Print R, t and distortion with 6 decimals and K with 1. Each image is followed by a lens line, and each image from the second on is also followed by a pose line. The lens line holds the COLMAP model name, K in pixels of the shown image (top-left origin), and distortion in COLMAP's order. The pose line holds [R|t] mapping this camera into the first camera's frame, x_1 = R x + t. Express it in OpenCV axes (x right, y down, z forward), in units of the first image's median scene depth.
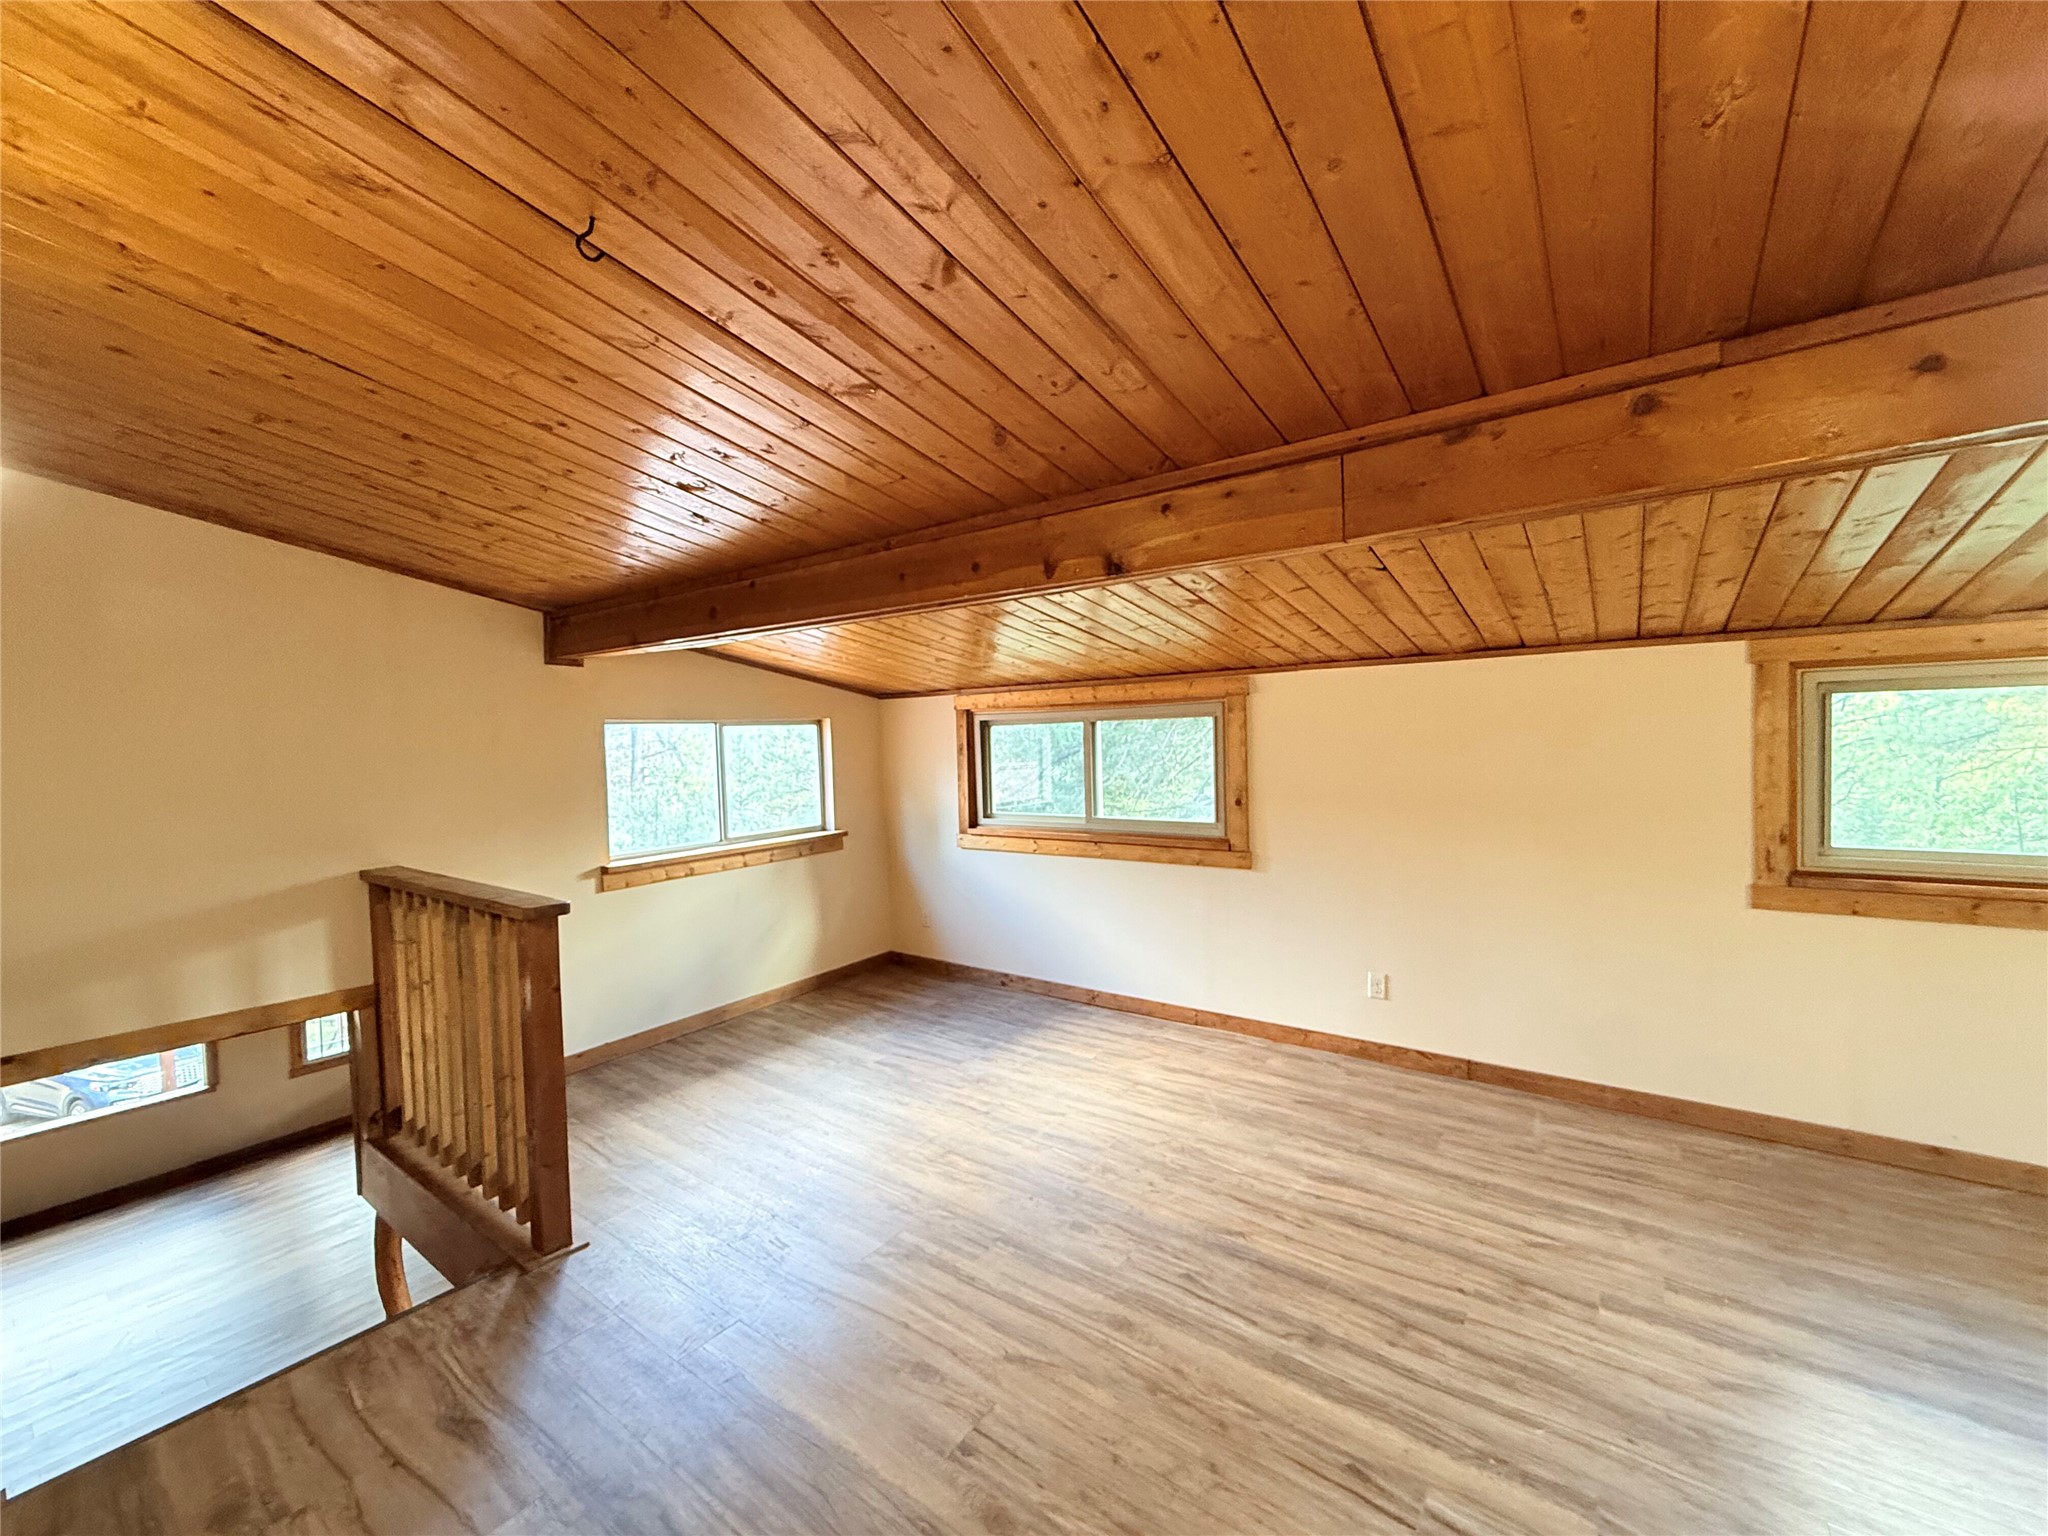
lens RADIAL K [[814.4, 0, 1015.8], [0, 814.4, 762.8], [0, 0, 1]] dist [-0.000479, -0.000014]
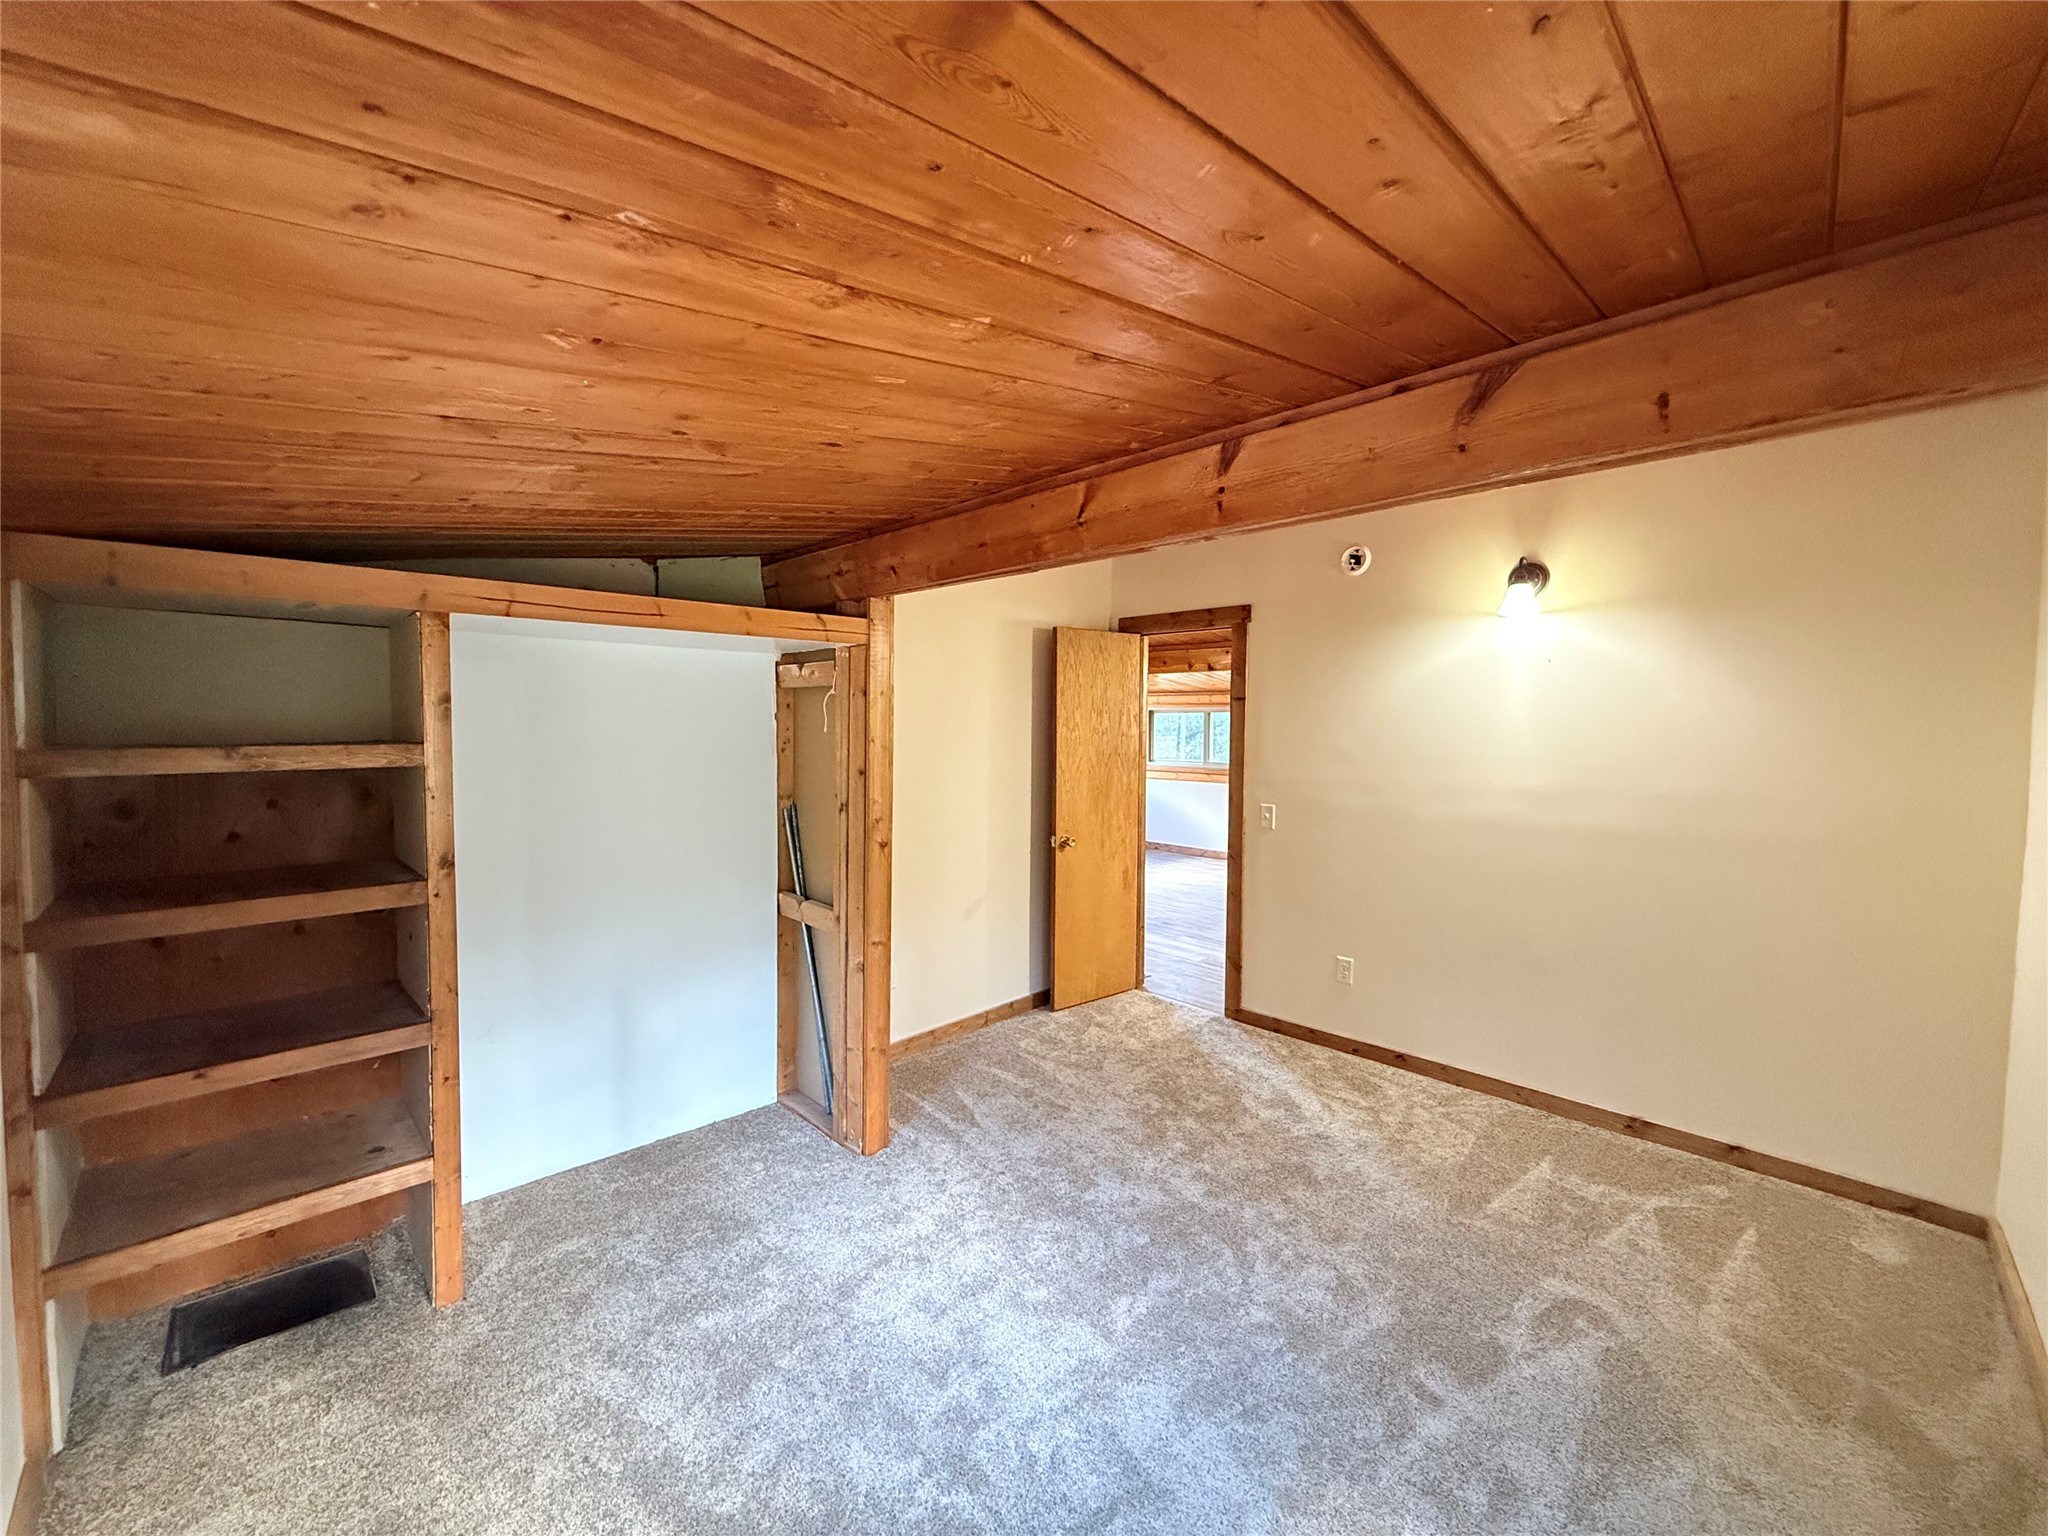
lens RADIAL K [[814.4, 0, 1015.8], [0, 814.4, 762.8], [0, 0, 1]] dist [-0.000479, -0.000014]
pose [[0.987042, 0.040585, -0.155247, -0.055018], [-0.038059, 0.999091, 0.019210, 0.049762], [0.155885, -0.013053, 0.987689, -1.010526]]
